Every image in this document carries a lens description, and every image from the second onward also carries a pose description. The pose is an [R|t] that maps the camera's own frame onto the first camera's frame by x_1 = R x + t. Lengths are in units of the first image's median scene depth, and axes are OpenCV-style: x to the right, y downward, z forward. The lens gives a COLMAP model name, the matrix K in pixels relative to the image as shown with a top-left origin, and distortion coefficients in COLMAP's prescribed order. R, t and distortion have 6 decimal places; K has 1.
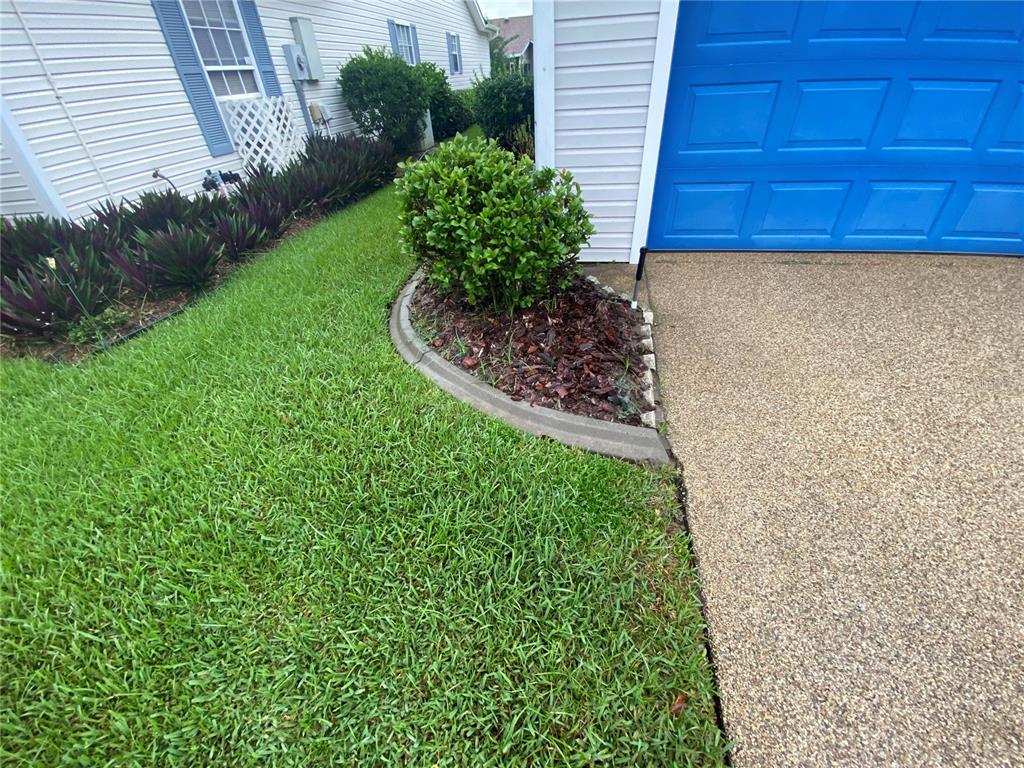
lens RADIAL K [[414.9, 0, 508.8], [0, 414.9, 378.0], [0, 0, 1]] dist [-0.002759, -0.006360]
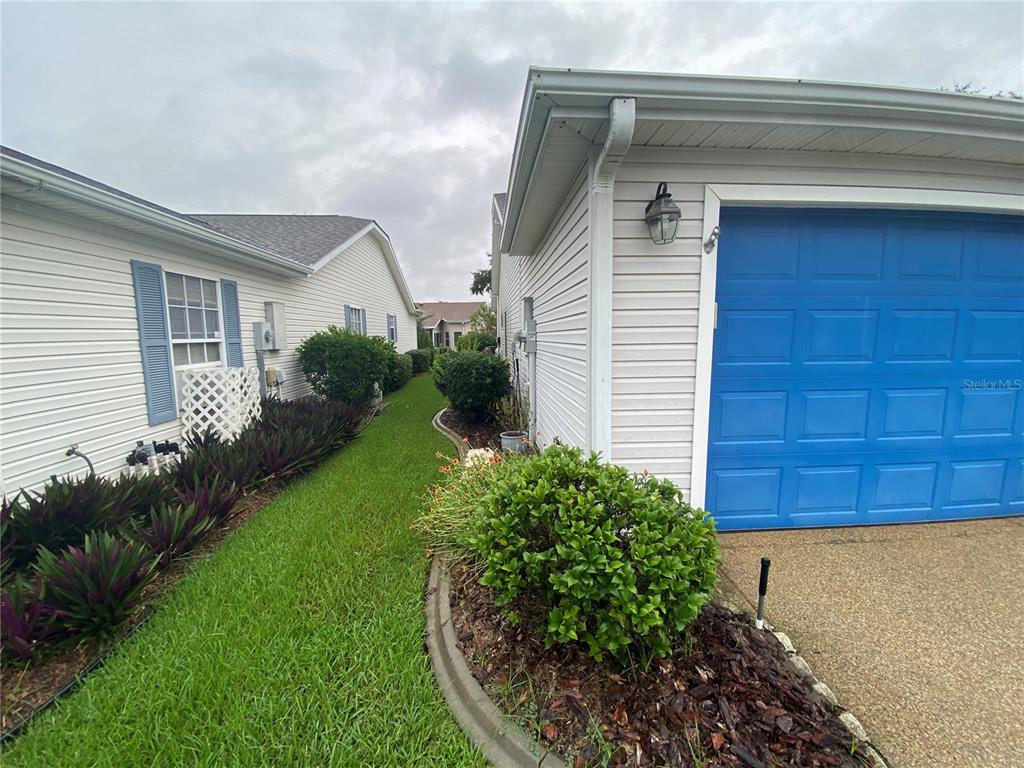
lens RADIAL K [[414.9, 0, 518.7], [0, 414.9, 385.1], [0, 0, 1]] dist [-0.002759, -0.006360]
pose [[0.972962, 0.014872, 0.230487, -0.160921], [0.103008, 0.865241, -0.490660, -0.102746], [-0.206724, 0.501135, 0.840315, 0.069181]]
